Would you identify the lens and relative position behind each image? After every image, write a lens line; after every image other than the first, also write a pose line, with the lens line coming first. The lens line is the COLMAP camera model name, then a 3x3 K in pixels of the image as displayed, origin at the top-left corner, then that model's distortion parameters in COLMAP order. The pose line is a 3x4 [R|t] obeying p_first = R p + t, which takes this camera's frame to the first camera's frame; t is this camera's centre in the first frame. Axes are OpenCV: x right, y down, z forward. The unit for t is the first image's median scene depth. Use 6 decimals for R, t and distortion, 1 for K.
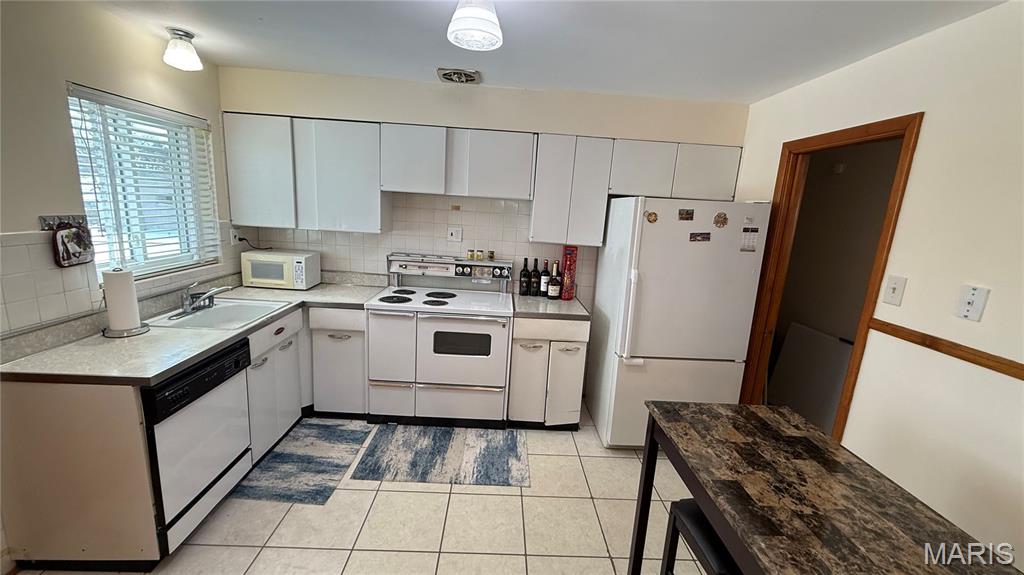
lens RADIAL K [[400.1, 0, 518.1], [0, 400.1, 286.5], [0, 0, 1]] dist [0.002929, 0.000156]
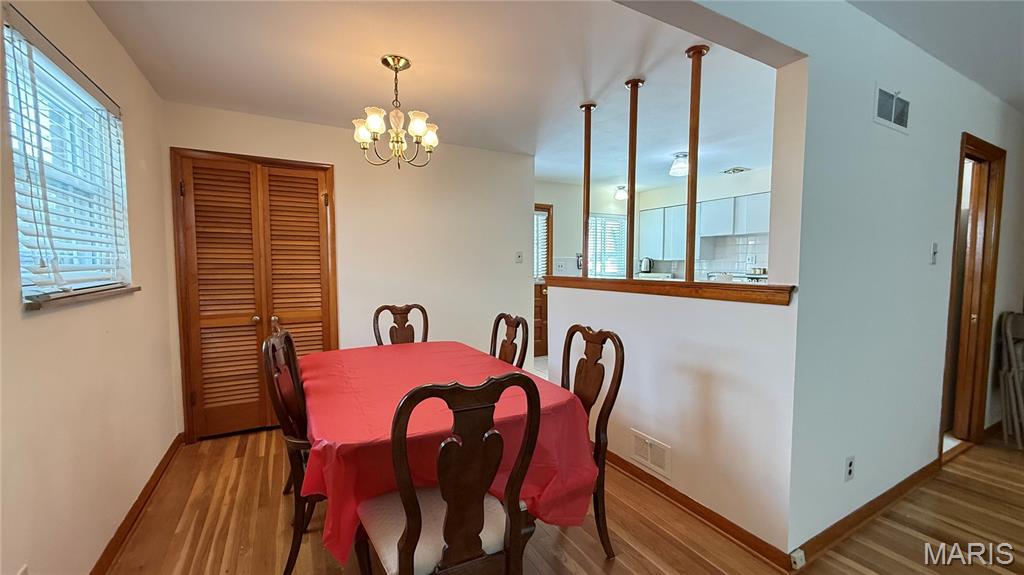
lens RADIAL K [[400.1, 0, 512.8], [0, 400.1, 286.7], [0, 0, 1]] dist [0.002929, 0.000156]
pose [[0.438518, 0.000879, -0.898722, 0.959340], [-0.146436, 0.986706, -0.070486, 0.248302], [0.886712, 0.162515, 0.432816, -0.537257]]
